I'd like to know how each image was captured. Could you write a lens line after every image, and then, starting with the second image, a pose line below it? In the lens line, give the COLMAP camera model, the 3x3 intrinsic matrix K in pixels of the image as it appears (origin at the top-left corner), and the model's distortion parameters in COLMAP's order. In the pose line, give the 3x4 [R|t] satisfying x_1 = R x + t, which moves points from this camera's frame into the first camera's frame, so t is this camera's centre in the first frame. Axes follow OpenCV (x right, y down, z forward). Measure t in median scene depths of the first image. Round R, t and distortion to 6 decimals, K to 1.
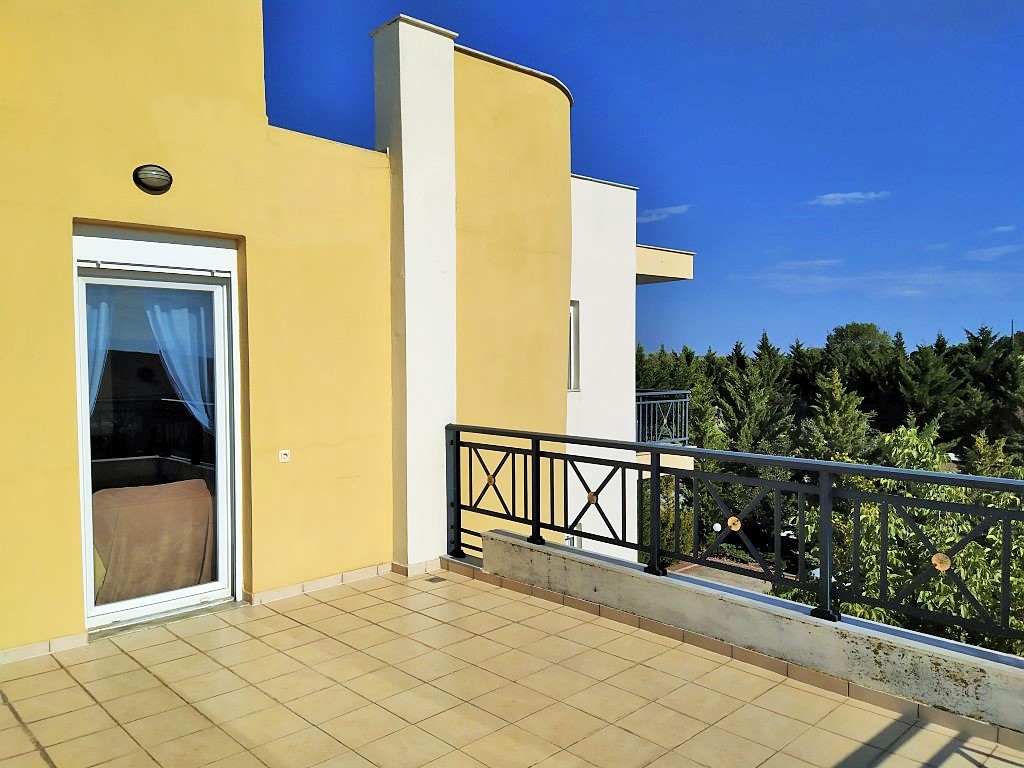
lens RADIAL K [[764.3, 0, 504.4], [0, 764.3, 384.4], [0, 0, 1]] dist [0.074204, -0.082995]
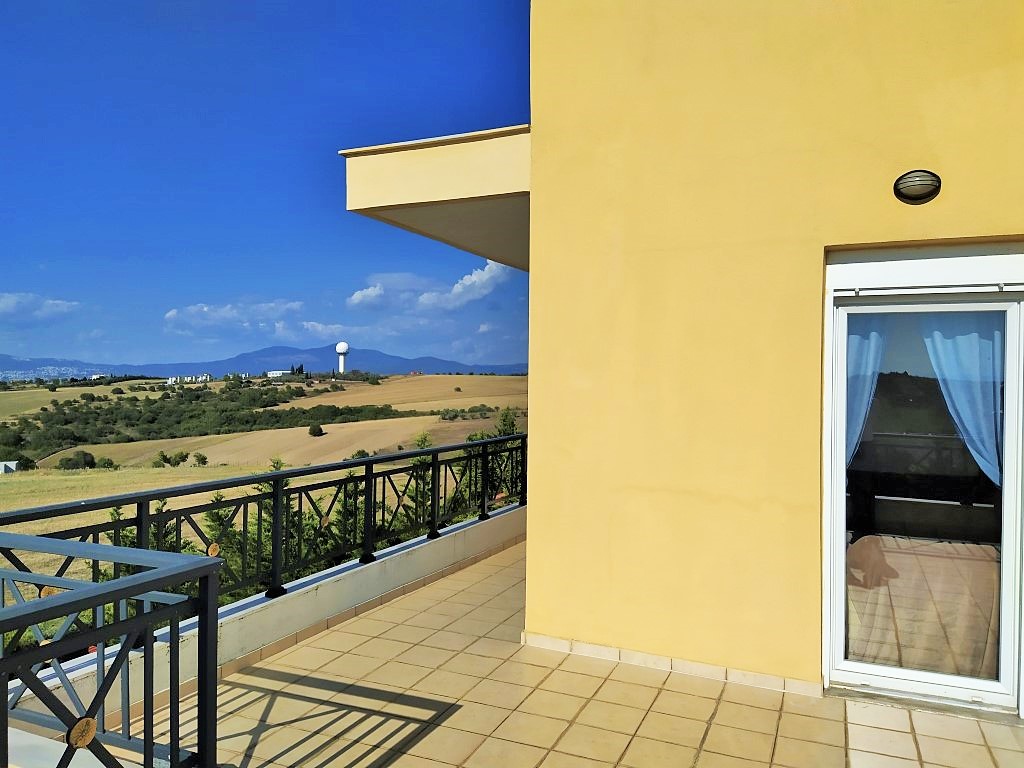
lens RADIAL K [[764.3, 0, 530.4], [0, 764.3, 384.8], [0, 0, 1]] dist [0.074204, -0.082995]
pose [[0.407102, 0.016157, -0.913240, 0.151953], [-0.045385, 0.998966, -0.002558, -0.021565], [0.912254, 0.042488, 0.407415, 0.248139]]
